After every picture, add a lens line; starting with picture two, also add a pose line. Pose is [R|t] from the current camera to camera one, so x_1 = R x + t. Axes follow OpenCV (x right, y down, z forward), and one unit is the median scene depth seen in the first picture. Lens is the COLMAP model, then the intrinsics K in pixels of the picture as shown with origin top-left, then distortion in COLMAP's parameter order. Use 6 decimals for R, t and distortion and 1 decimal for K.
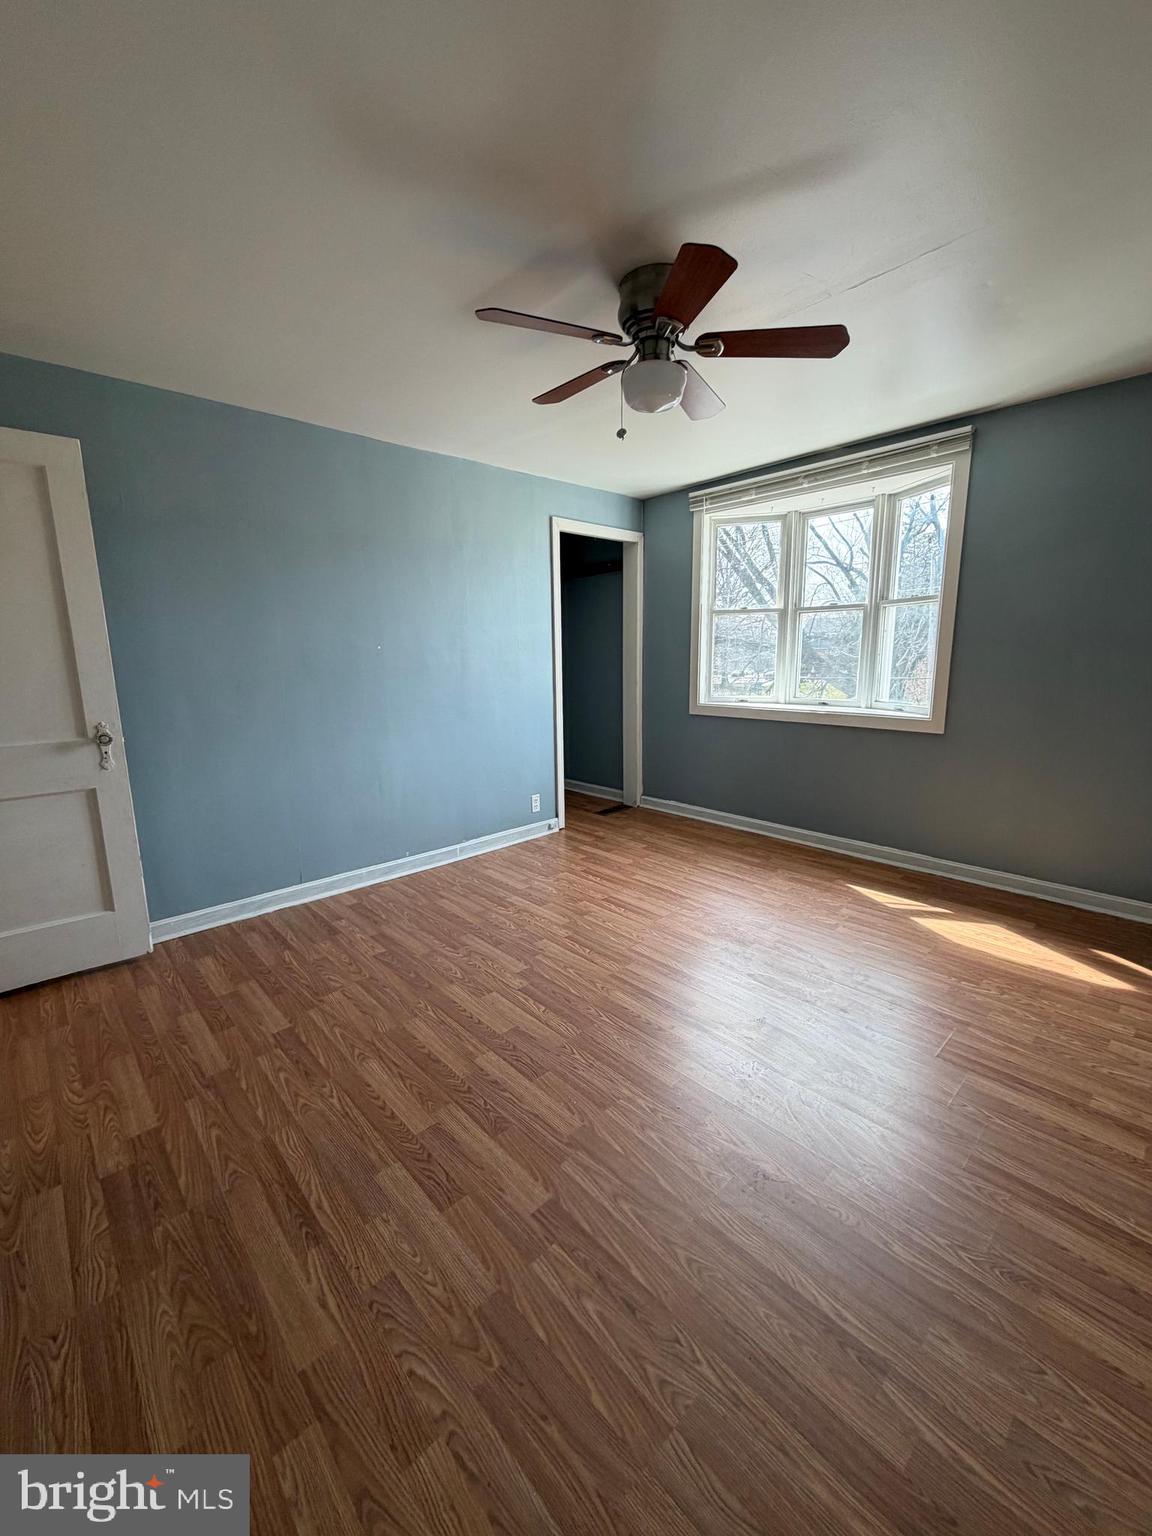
lens RADIAL K [[607.0, 0, 581.4], [0, 607.0, 780.1], [0, 0, 1]] dist [-0.004070, -0.000100]
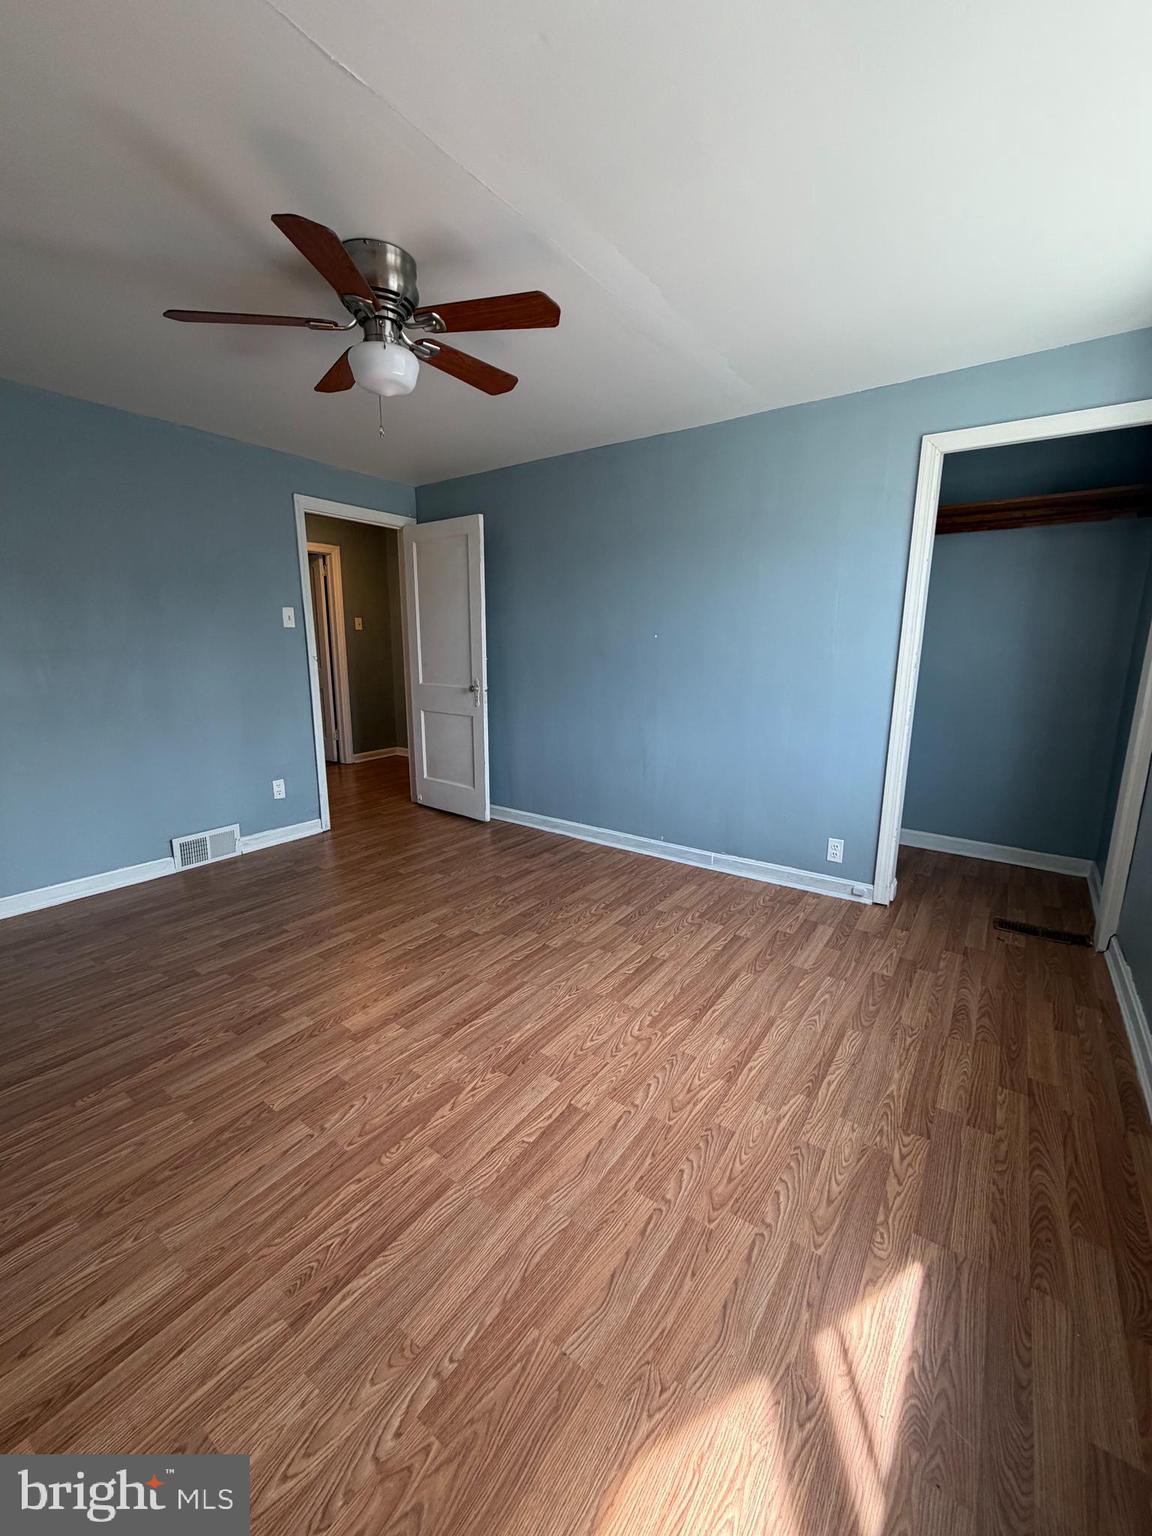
lens RADIAL K [[607.0, 0, 575.2], [0, 607.0, 781.2], [0, 0, 1]] dist [-0.004070, -0.000100]
pose [[0.194054, 0.237548, -0.951795, 0.700220], [-0.209995, 0.957807, 0.196234, -0.154902], [0.958251, 0.161792, 0.235750, 0.659209]]
